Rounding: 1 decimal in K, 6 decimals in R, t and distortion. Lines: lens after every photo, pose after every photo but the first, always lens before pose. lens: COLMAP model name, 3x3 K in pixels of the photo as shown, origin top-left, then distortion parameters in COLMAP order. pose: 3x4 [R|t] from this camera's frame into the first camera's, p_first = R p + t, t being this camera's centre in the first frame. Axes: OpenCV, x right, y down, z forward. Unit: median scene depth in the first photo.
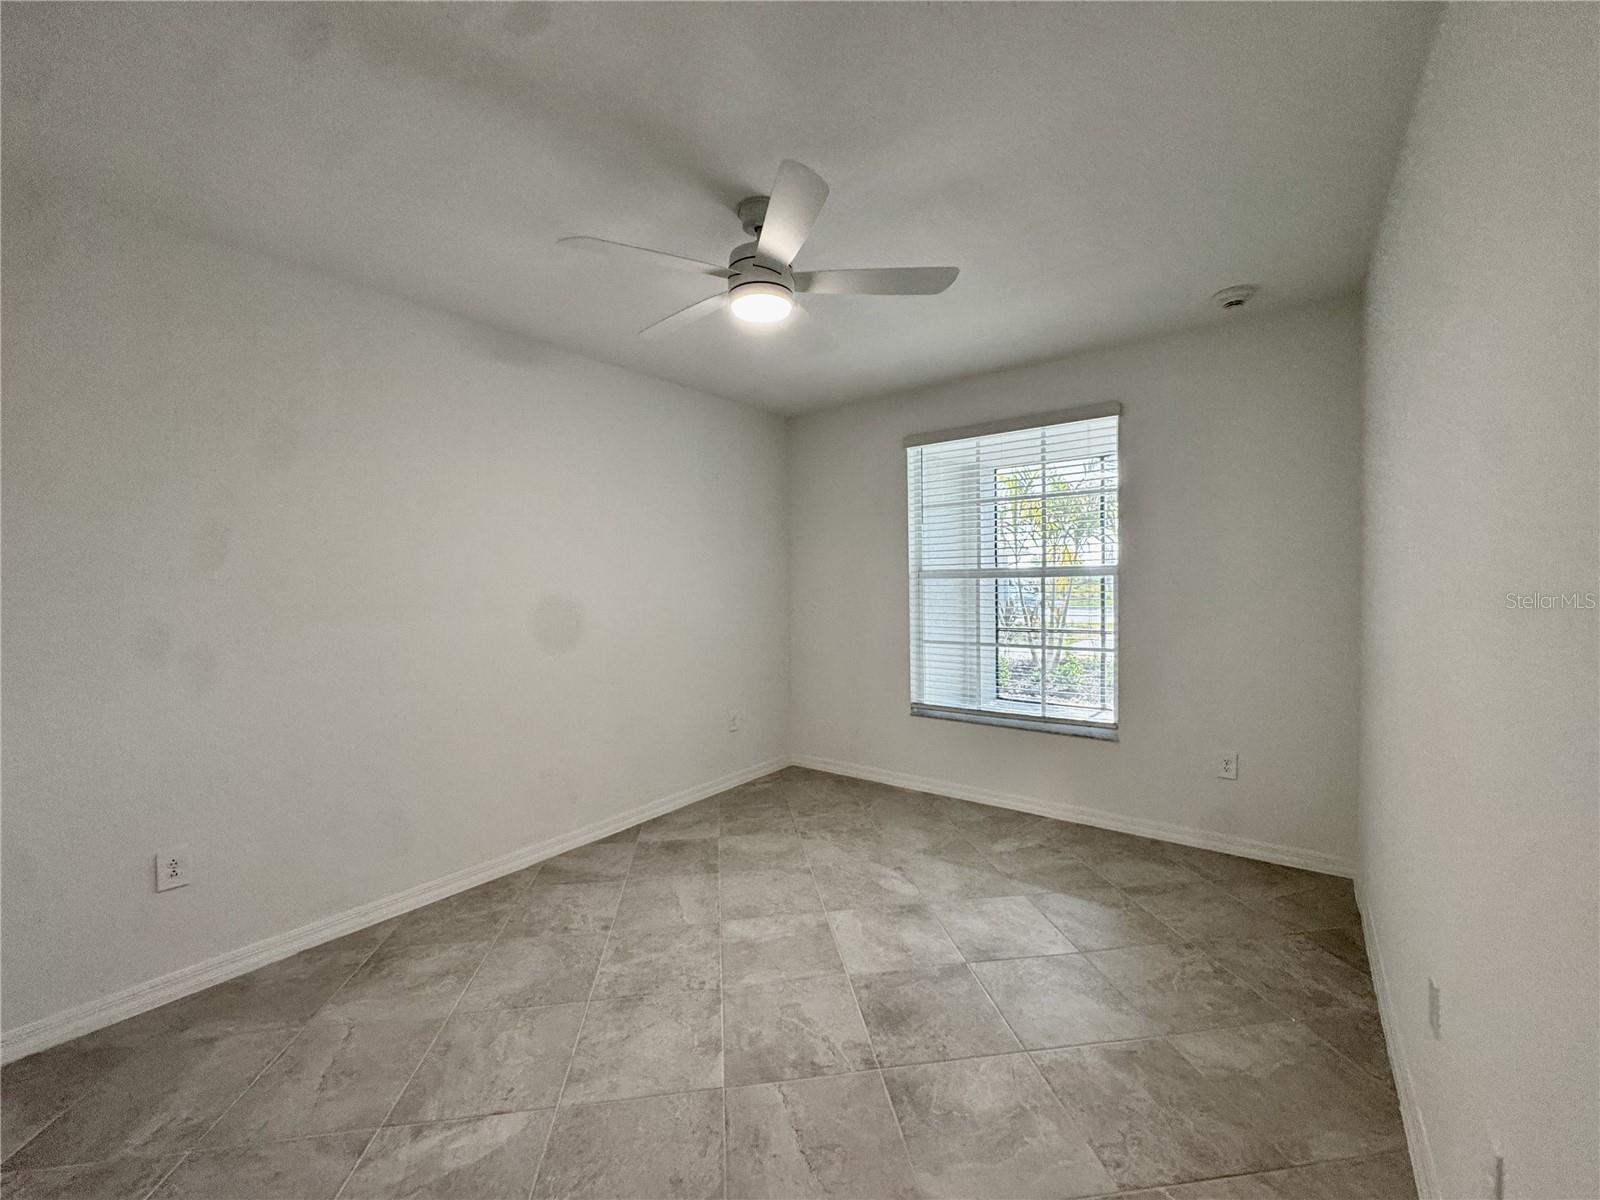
lens RADIAL K [[636.0, 0, 801.4], [0, 636.0, 611.2], [0, 0, 1]] dist [-0.001110, 0.000323]
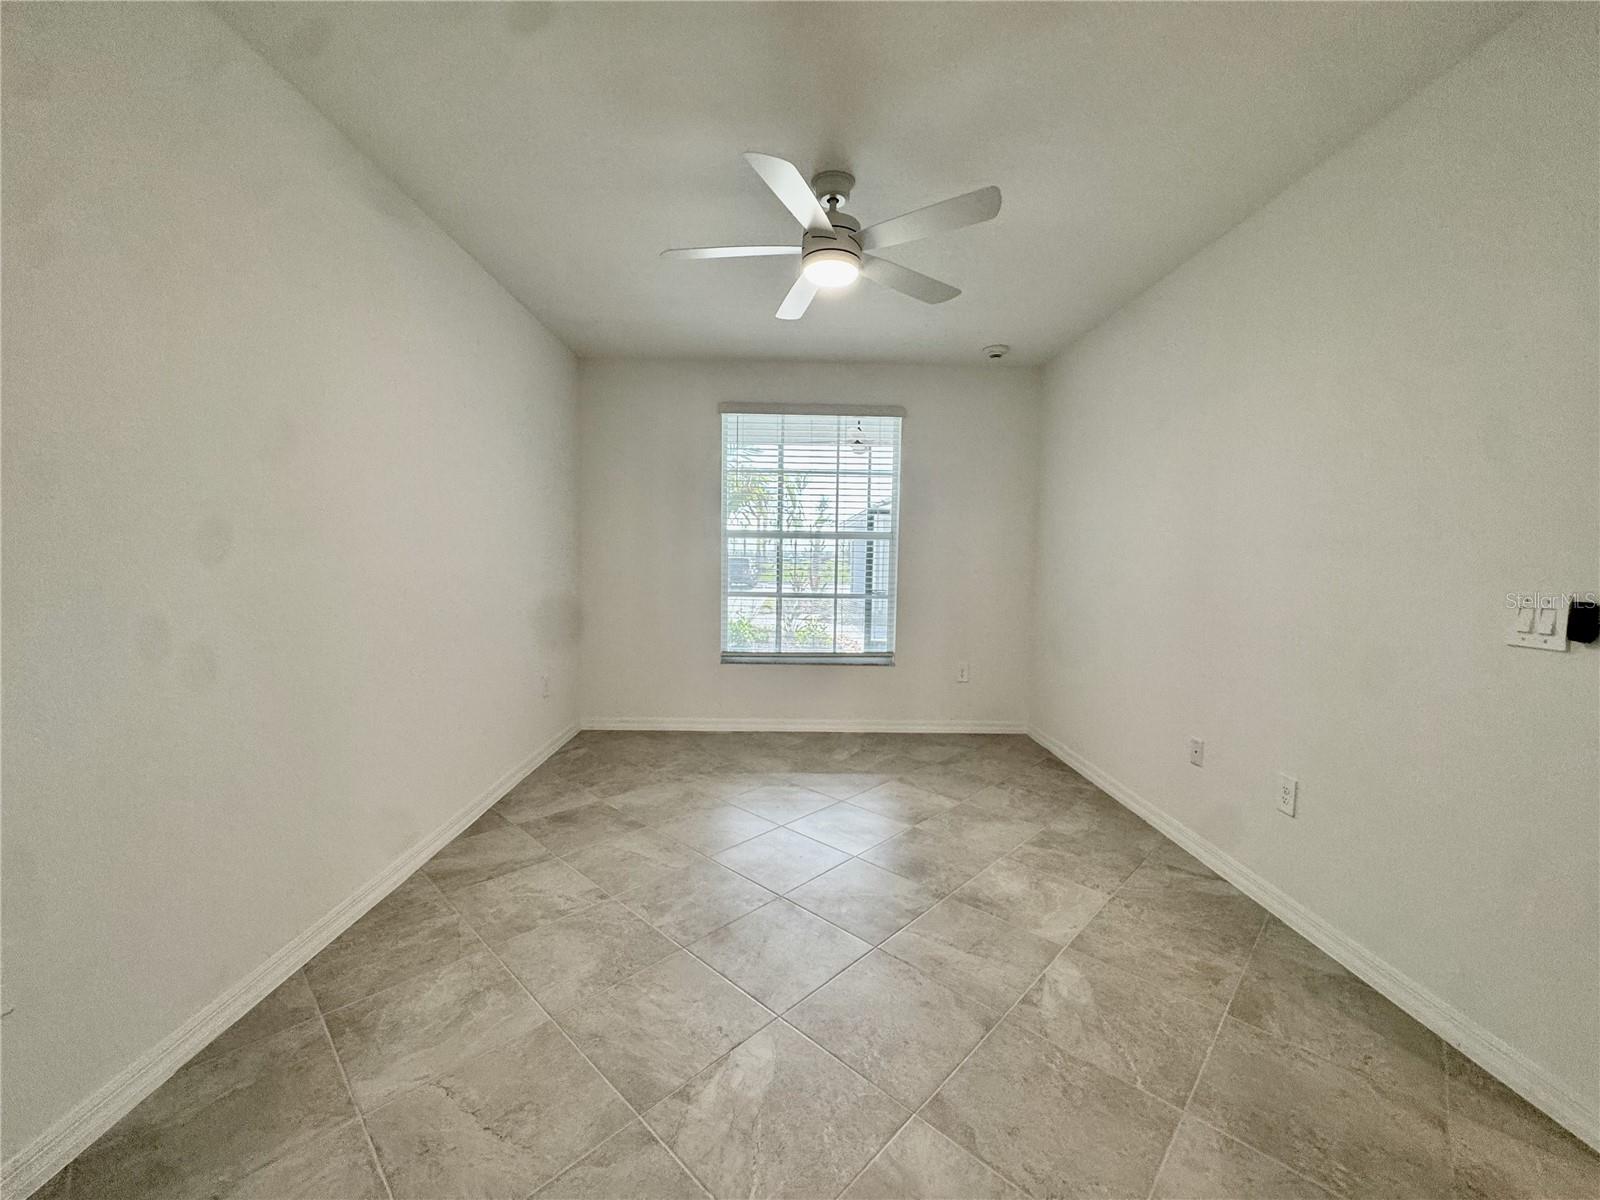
lens RADIAL K [[636.9, 0, 797.1], [0, 636.9, 601.9], [0, 0, 1]] dist [0.000223, 0.000612]
pose [[0.781507, -0.016830, 0.623669, -0.506241], [0.002695, 0.999718, 0.023601, 0.044038], [-0.623891, -0.016763, 0.781332, 0.096211]]
